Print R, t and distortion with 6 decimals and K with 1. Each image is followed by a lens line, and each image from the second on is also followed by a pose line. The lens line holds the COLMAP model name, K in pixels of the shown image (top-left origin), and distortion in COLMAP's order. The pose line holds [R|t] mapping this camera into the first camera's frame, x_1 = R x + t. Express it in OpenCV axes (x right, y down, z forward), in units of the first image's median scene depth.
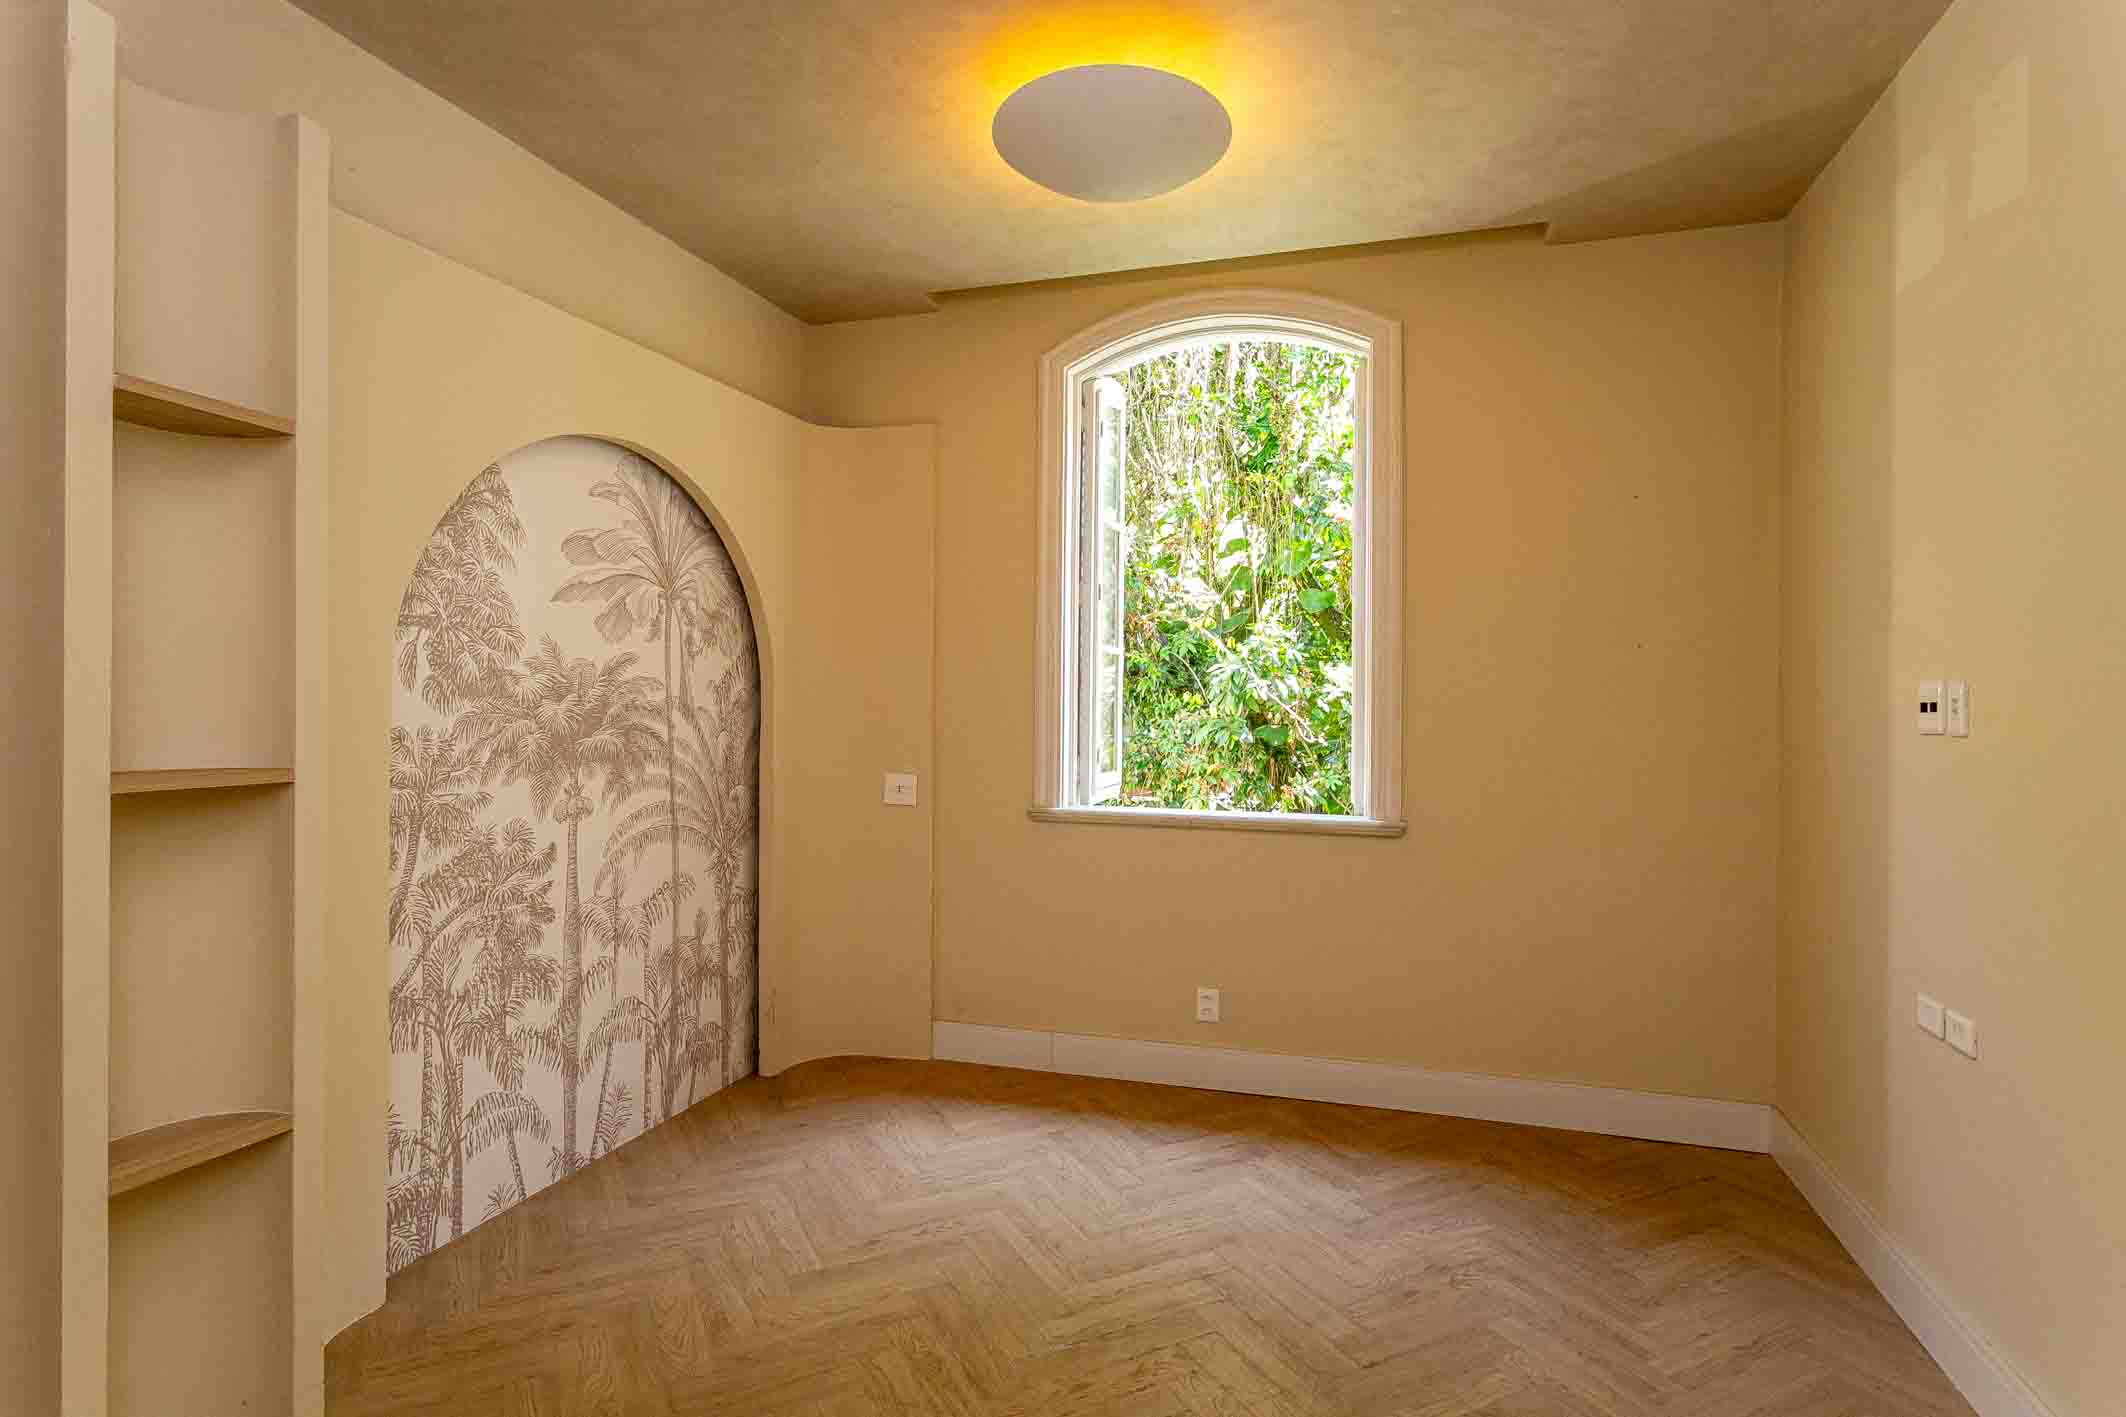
lens RADIAL K [[1094.5, 0, 1061.0], [0, 1094.5, 709.3], [0, 0, 1]] dist [-0.004101, -0.000149]
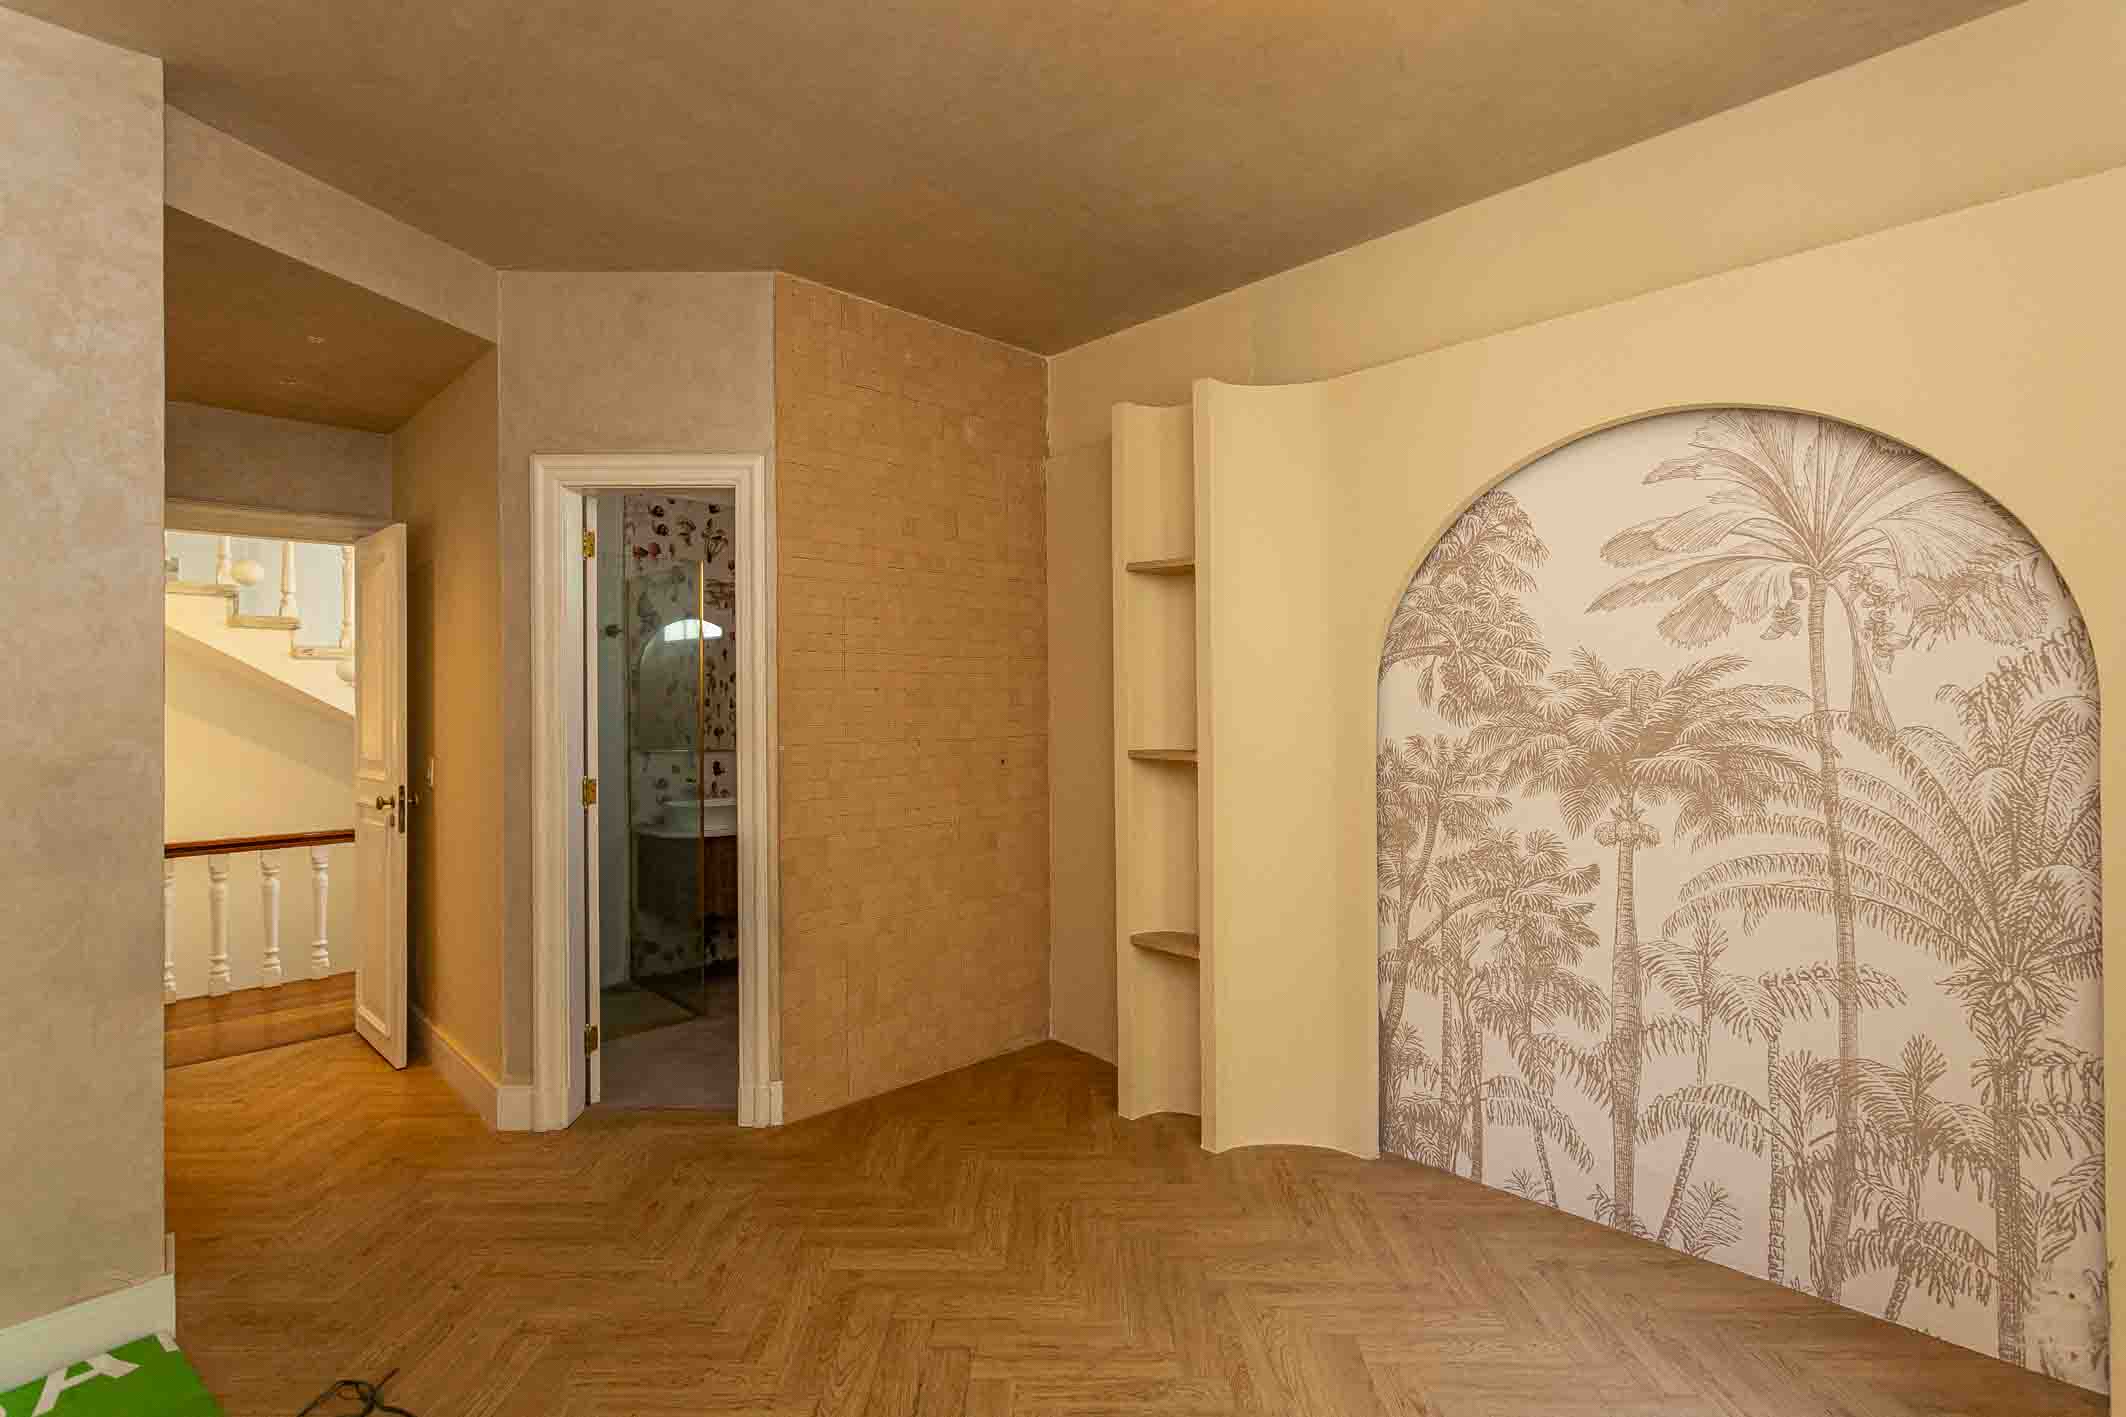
lens RADIAL K [[1017.1, 0, 1060.7], [0, 1017.1, 700.8], [0, 0, 1]] dist [-0.000195, -0.000264]
pose [[-0.475439, 0.001183, -0.879748, 0.519221], [-0.001001, 0.999998, 0.001885, -0.021133], [0.879748, 0.001777, -0.475437, 0.975891]]
